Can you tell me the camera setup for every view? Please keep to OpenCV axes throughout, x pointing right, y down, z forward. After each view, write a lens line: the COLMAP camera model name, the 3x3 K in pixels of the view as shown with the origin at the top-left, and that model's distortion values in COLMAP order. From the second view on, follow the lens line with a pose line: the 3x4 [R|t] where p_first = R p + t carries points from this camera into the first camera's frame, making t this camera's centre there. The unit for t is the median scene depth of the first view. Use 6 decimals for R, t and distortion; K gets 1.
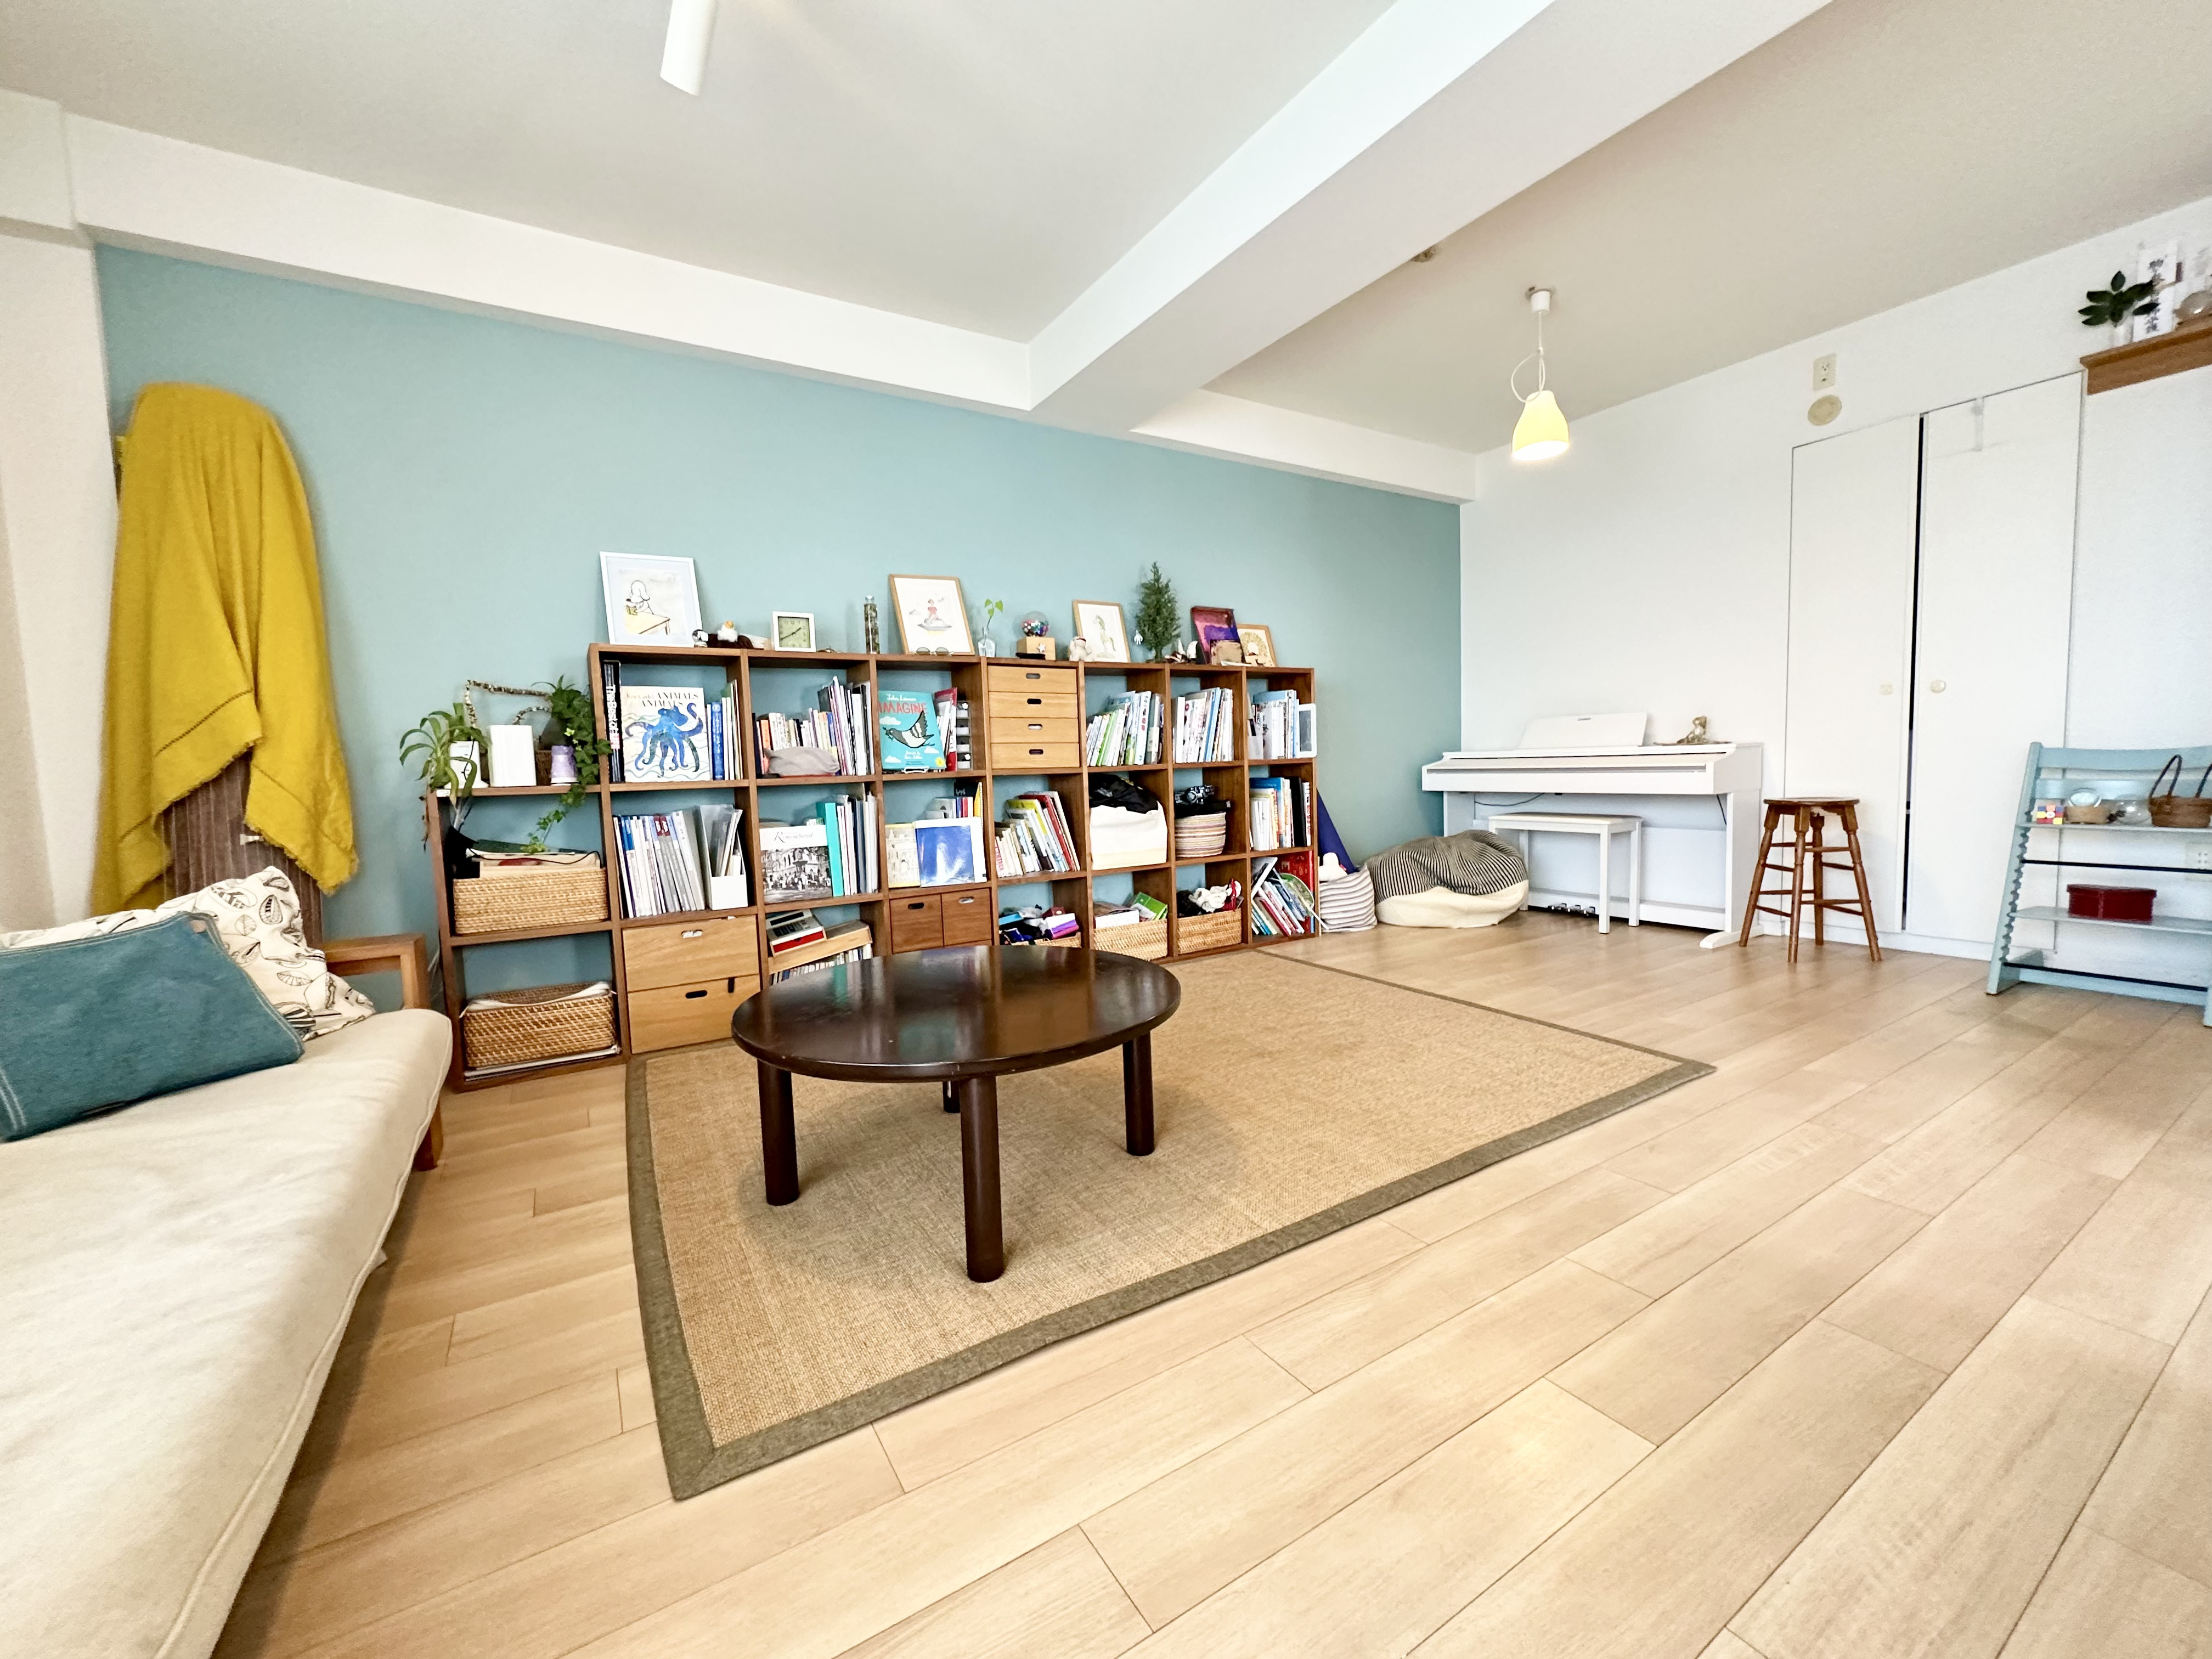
lens RADIAL K [[881.6, 0, 1113.3], [0, 881.6, 824.4], [0, 0, 1]] dist [-0.000796, -0.000654]
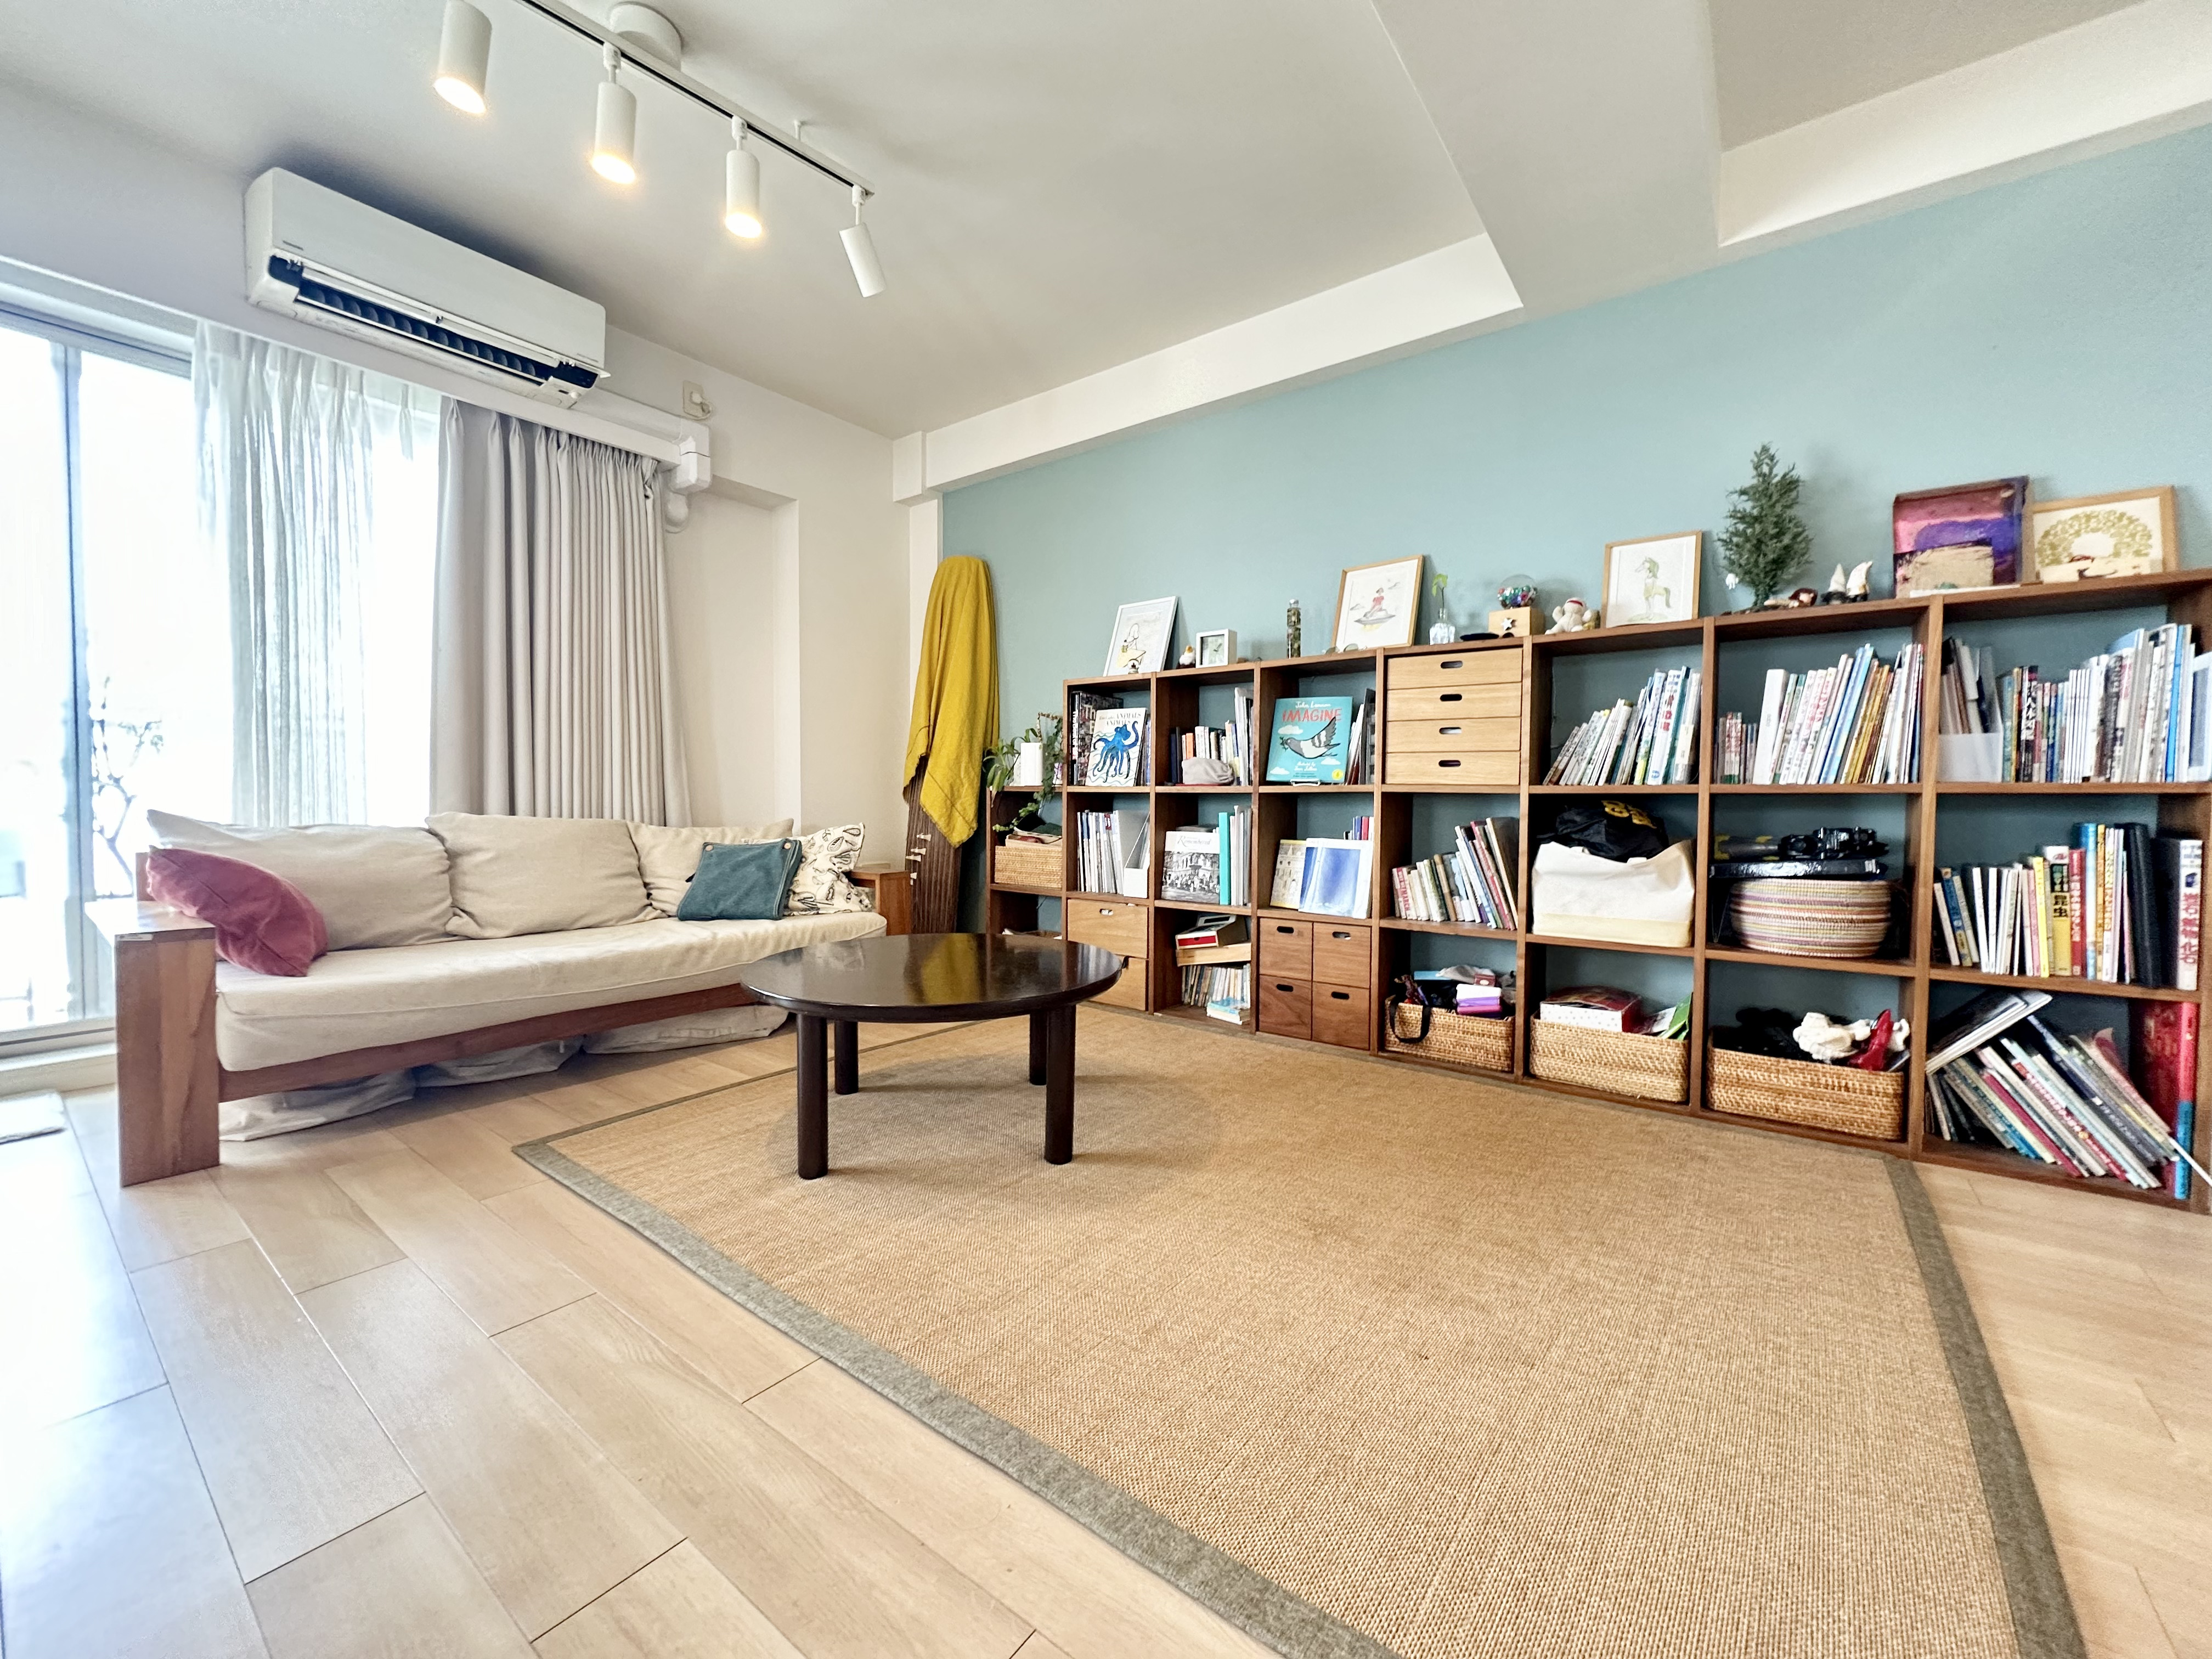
lens RADIAL K [[881.6, 0, 1106.9], [0, 881.6, 826.9], [0, 0, 1]] dist [-0.000796, -0.000654]
pose [[0.360331, 0.067197, -0.930401, 0.549454], [-0.084945, 0.995622, 0.039009, -0.033940], [0.928949, 0.064977, 0.364461, 0.474057]]
